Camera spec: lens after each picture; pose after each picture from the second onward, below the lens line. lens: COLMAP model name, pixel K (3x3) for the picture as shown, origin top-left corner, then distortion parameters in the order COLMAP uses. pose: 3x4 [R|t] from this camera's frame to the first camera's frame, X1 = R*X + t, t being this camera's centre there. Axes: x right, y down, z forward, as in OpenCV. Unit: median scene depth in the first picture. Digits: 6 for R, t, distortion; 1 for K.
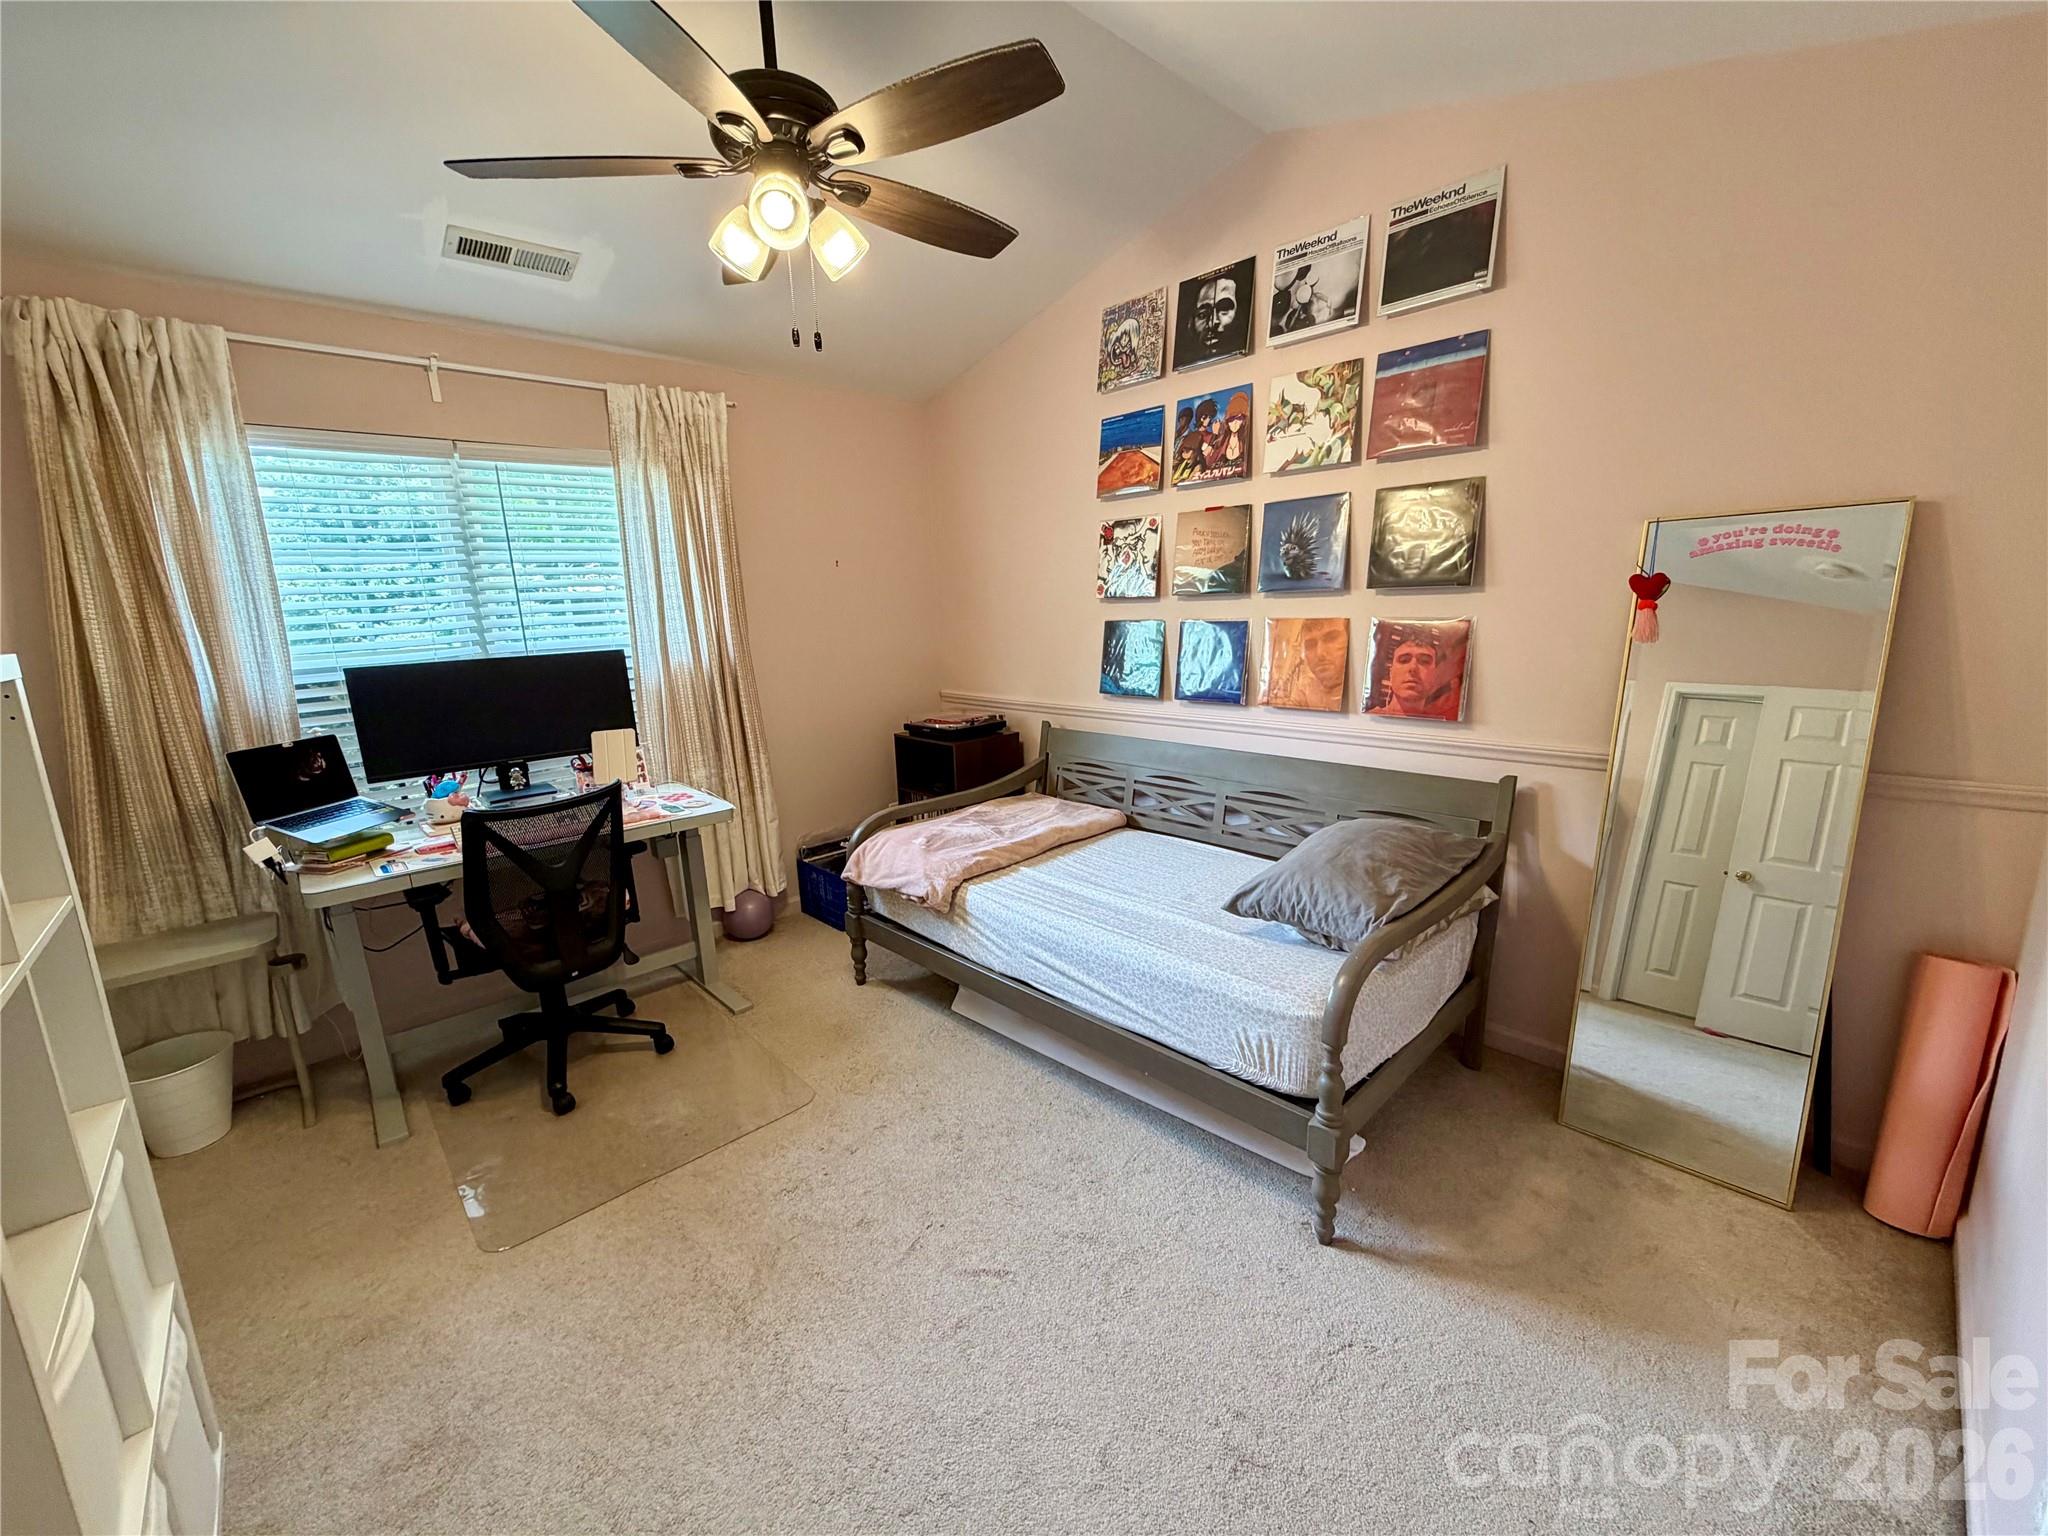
lens RADIAL K [[818.0, 0, 1017.5], [0, 818.0, 772.2], [0, 0, 1]] dist [-0.001013, 0.000427]
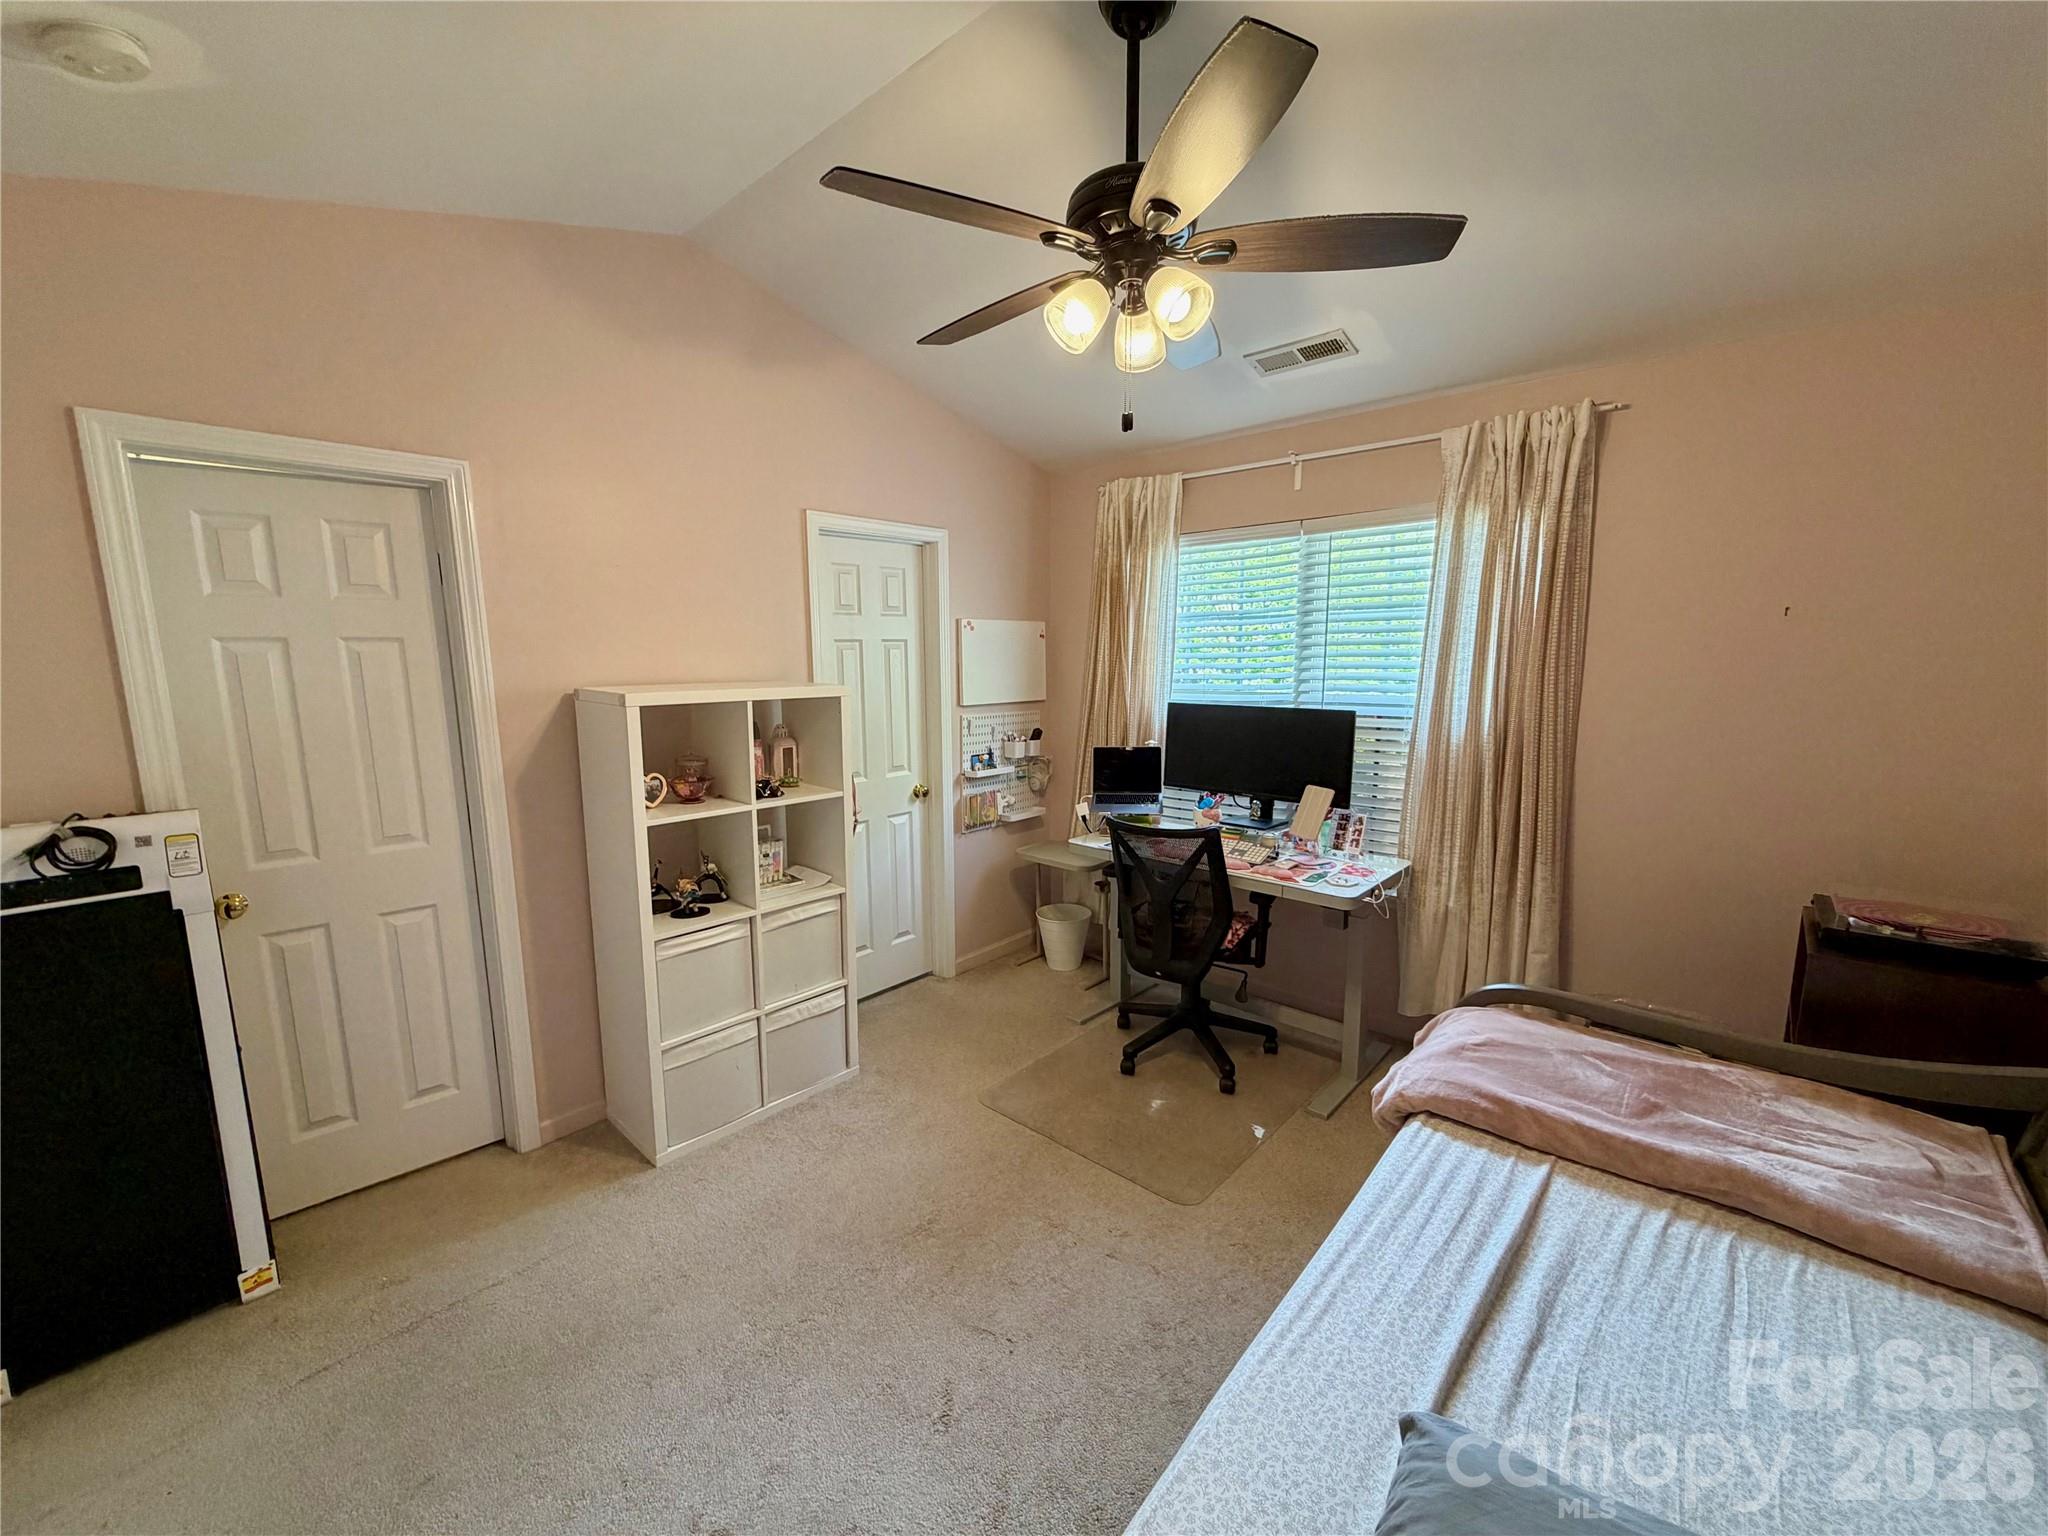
lens RADIAL K [[818.0, 0, 1022.3], [0, 818.0, 777.2], [0, 0, 1]] dist [-0.001013, 0.000427]
pose [[0.072764, 0.181864, -0.980628, 0.493438], [-0.208083, 0.964365, 0.163408, -0.160391], [0.975401, 0.192162, 0.108013, 0.558934]]
